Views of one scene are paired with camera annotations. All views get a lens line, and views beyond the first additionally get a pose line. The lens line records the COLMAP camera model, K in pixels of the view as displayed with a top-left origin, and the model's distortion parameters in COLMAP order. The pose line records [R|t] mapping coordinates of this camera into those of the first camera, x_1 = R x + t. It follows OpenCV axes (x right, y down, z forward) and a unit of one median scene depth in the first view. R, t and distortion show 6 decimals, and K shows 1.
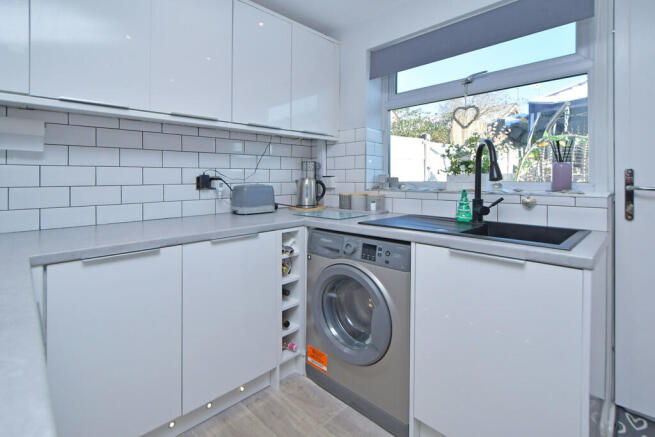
lens RADIAL K [[316.3, 0, 326.2], [0, 316.3, 175.4], [0, 0, 1]] dist [0.001825, 0.000294]
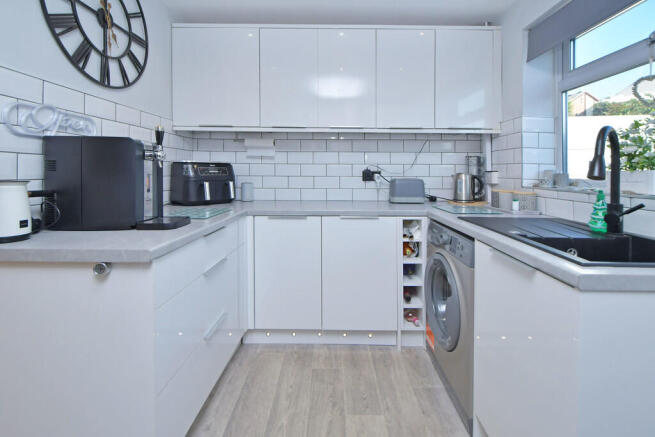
lens RADIAL K [[316.3, 0, 326.2], [0, 316.3, 175.4], [0, 0, 1]] dist [0.001825, 0.000294]
pose [[0.694959, 0.018373, -0.718814, 0.423884], [-0.004311, 0.999762, 0.021386, -0.004642], [0.719036, -0.011764, 0.694873, -0.014894]]
